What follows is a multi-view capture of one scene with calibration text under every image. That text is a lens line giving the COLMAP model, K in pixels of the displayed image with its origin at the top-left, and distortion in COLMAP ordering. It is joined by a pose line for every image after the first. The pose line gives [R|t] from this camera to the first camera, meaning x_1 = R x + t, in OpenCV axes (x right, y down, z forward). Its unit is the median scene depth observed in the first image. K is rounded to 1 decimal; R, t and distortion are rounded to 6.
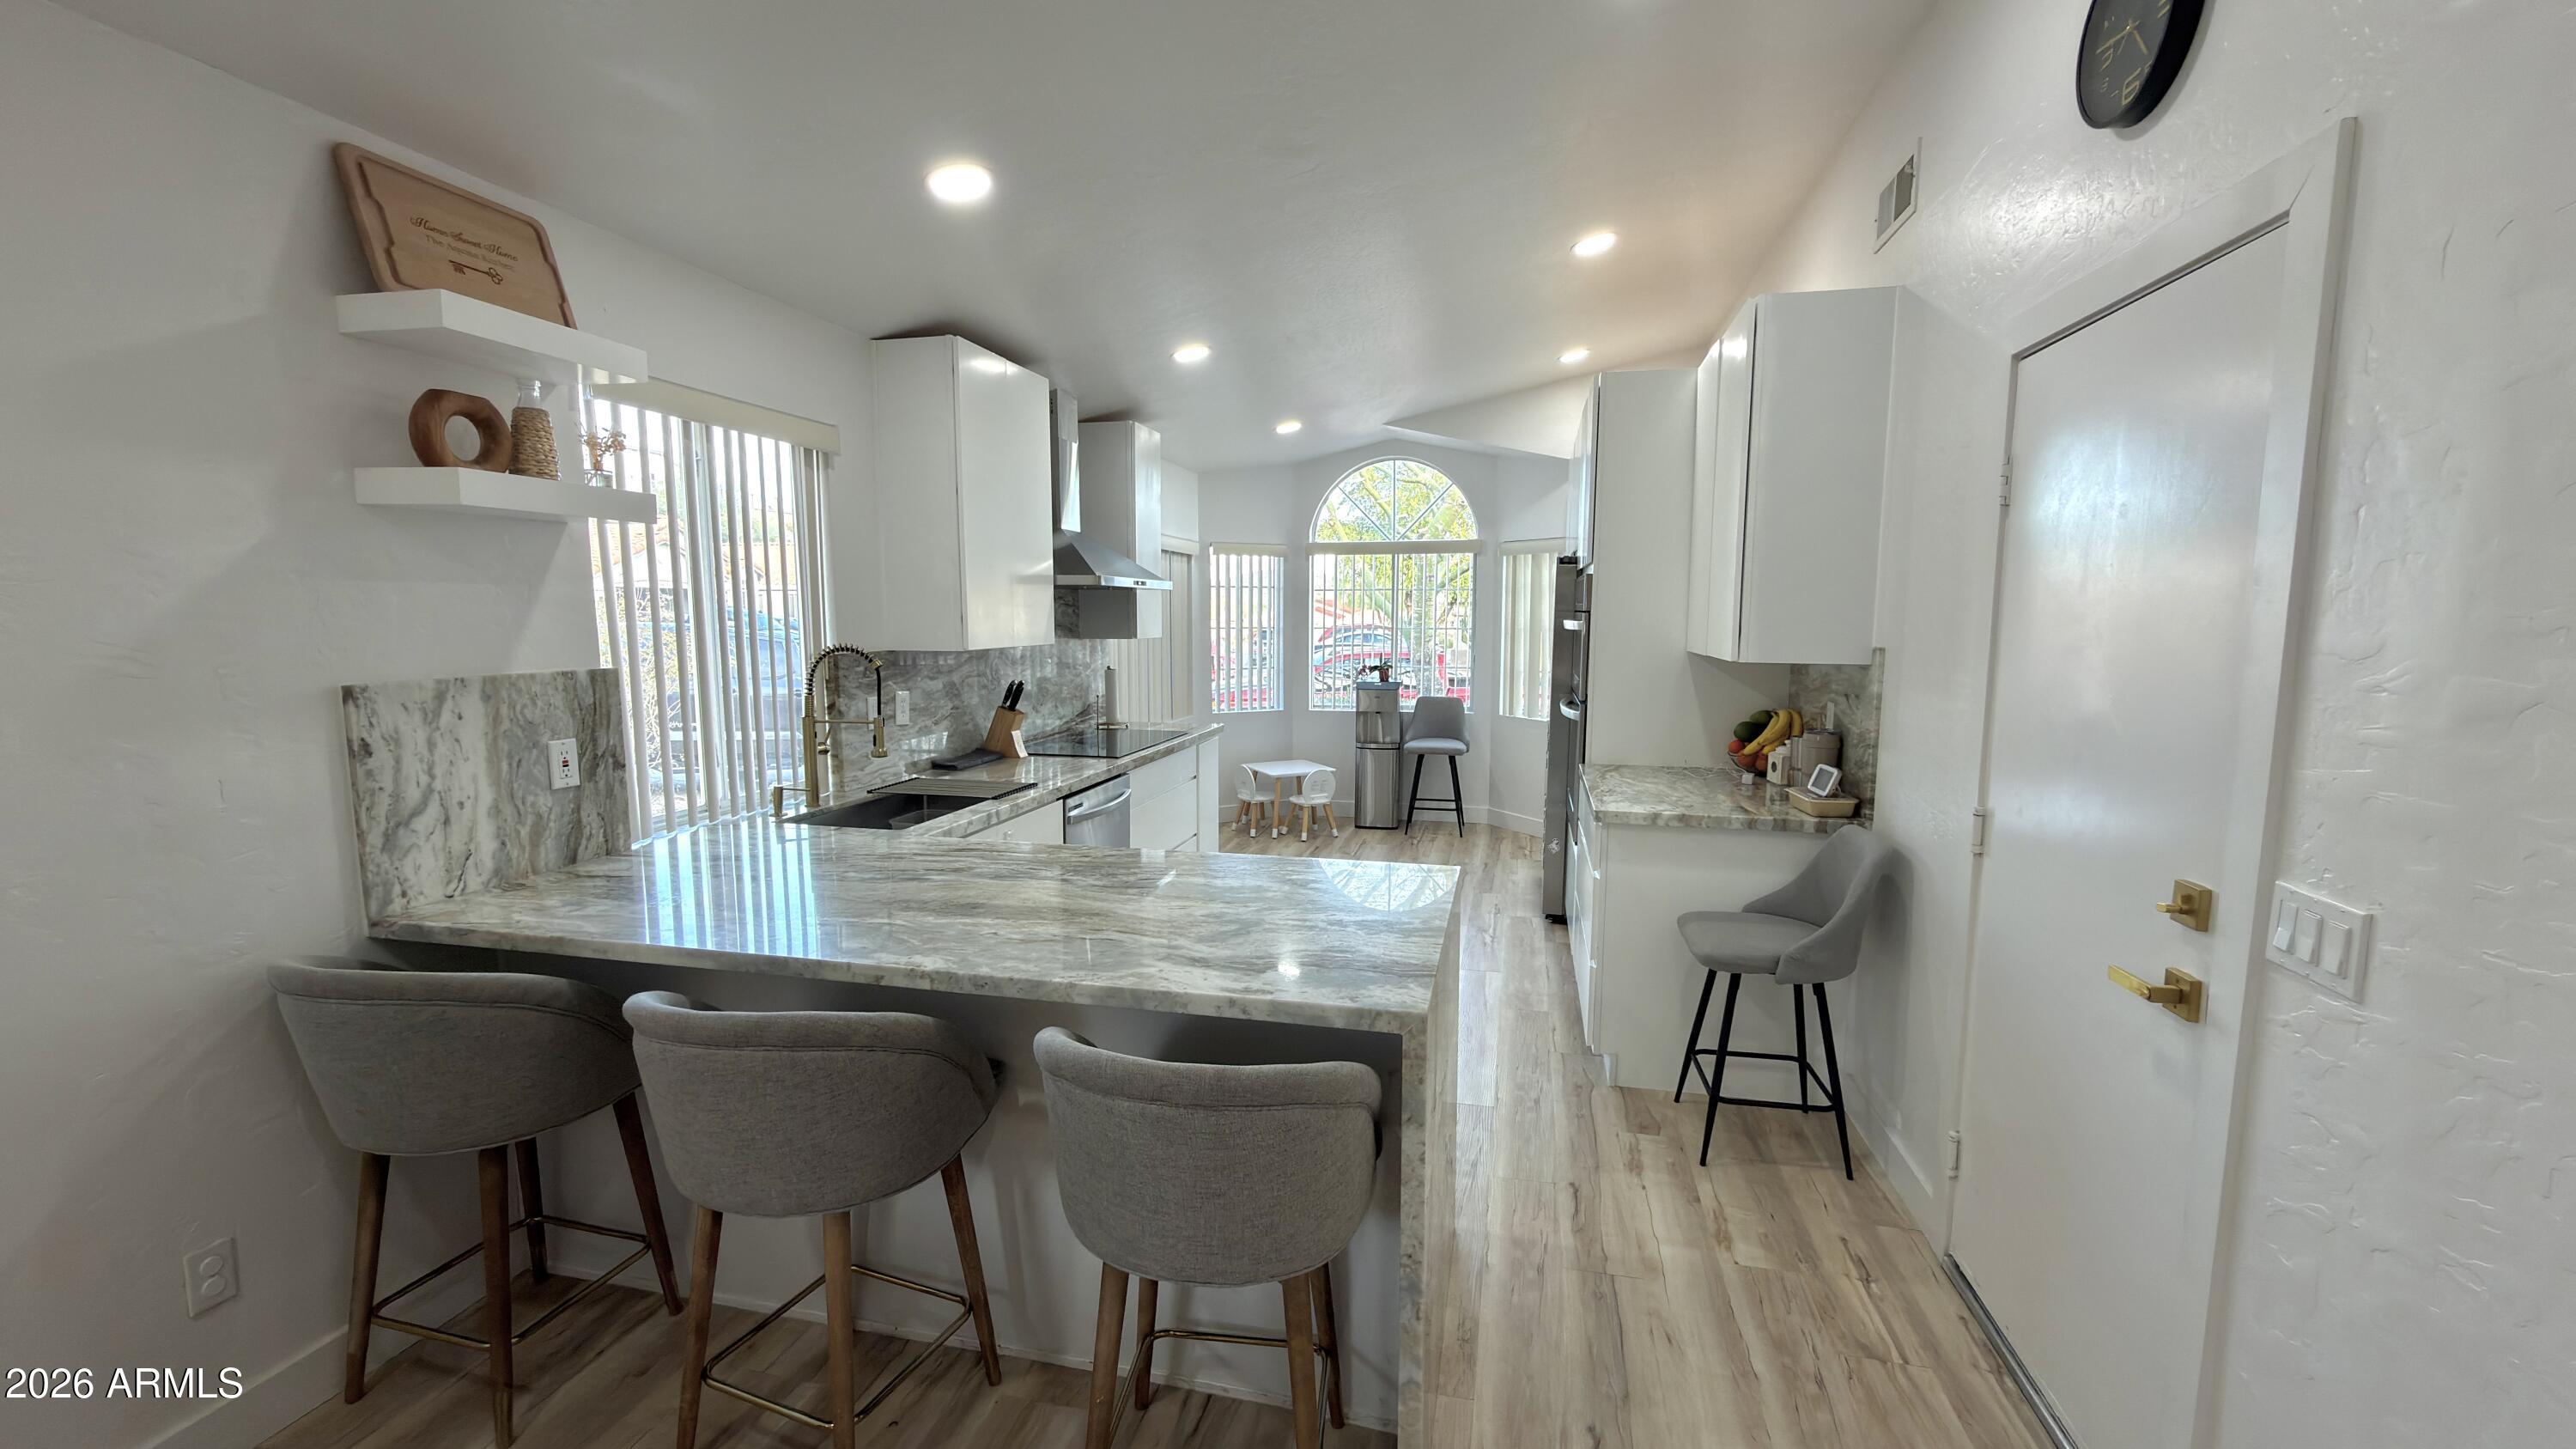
lens RADIAL K [[1025.1, 0, 1282.9], [0, 1025.1, 741.6], [0, 0, 1]] dist [0.000995, -0.000154]
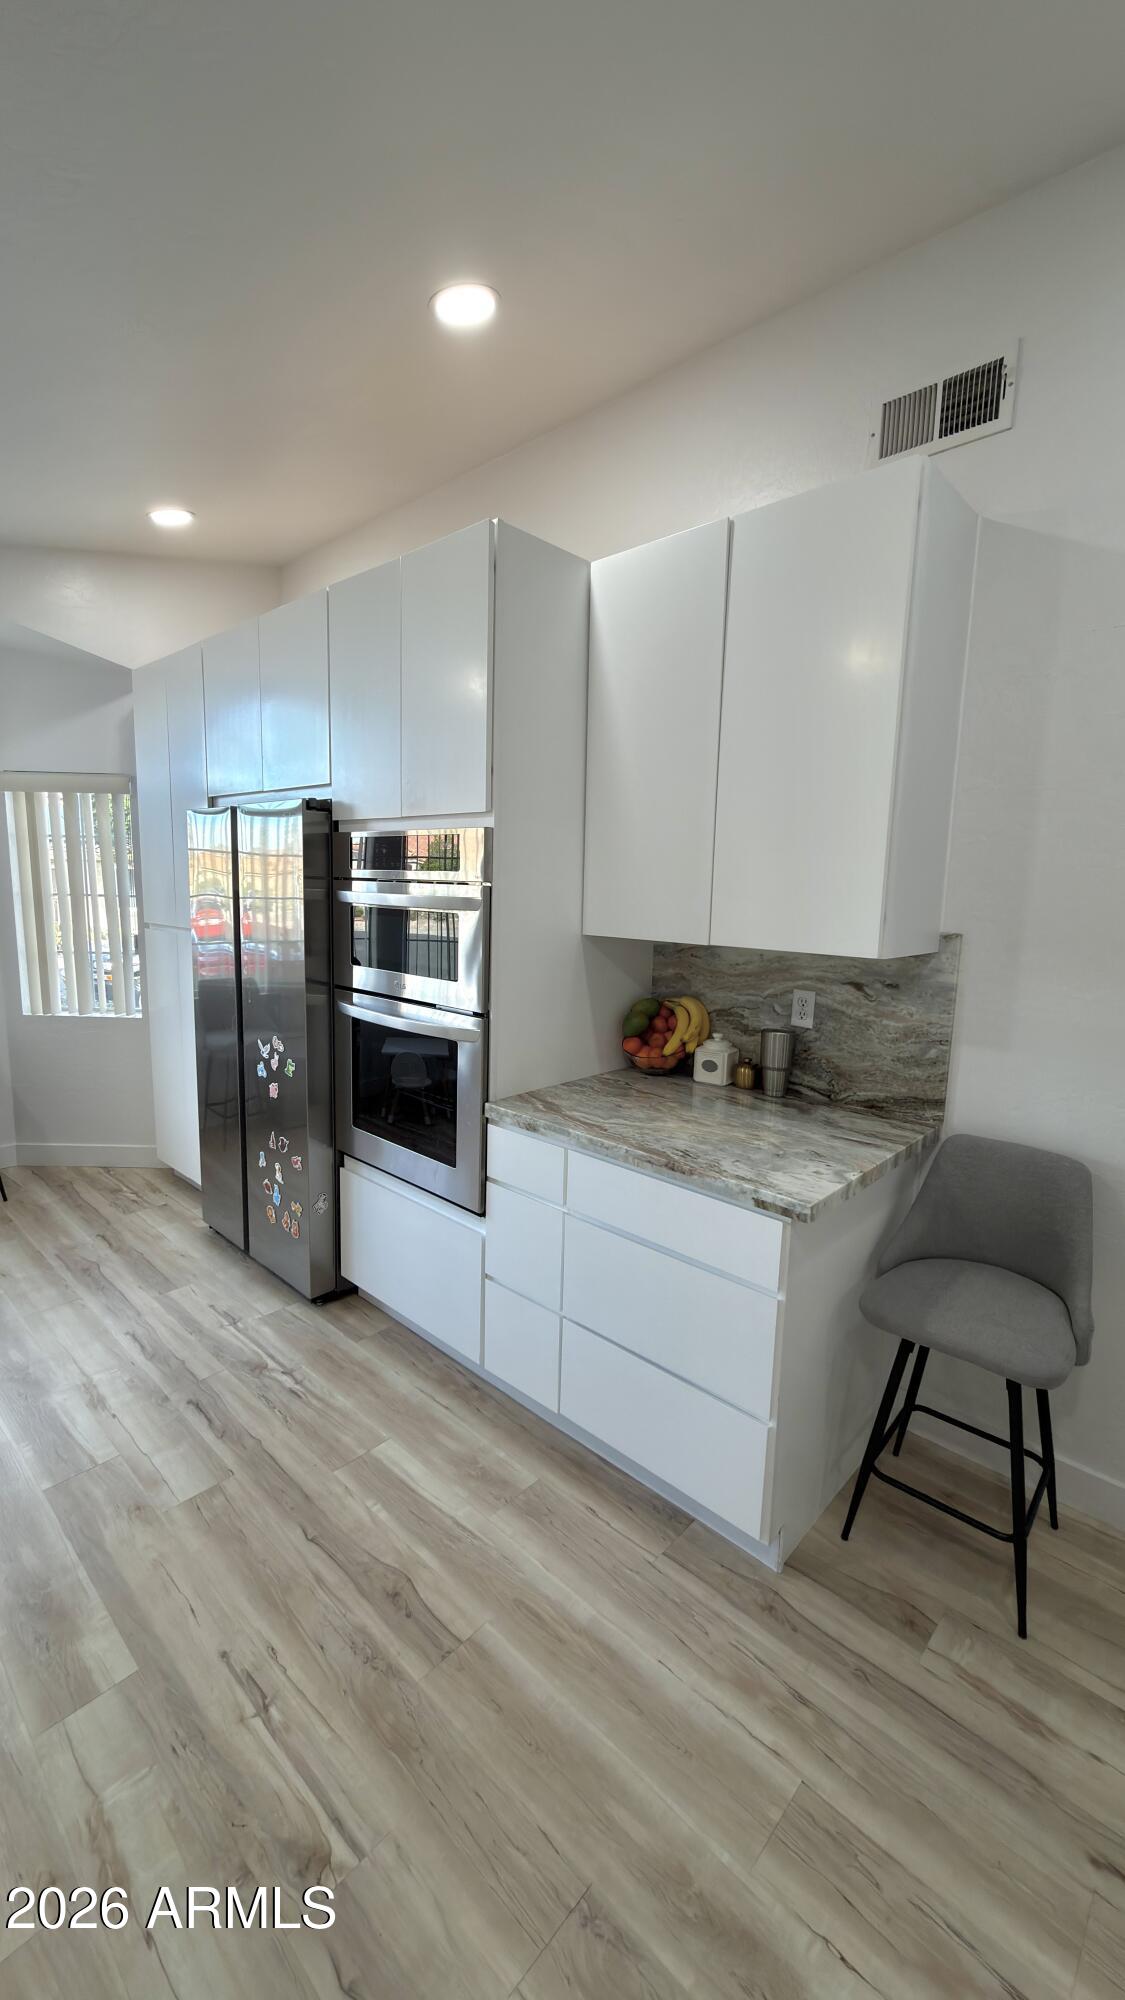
lens RADIAL K [[795.8, 0, 562.1], [0, 795.8, 1004.3], [0, 0, 1]] dist [0.000995, -0.000154]
pose [[0.496438, -0.124686, 0.859071, -0.134082], [0.088950, 0.991728, 0.092538, -0.086974], [-0.863503, 0.030476, 0.503423, 0.654255]]
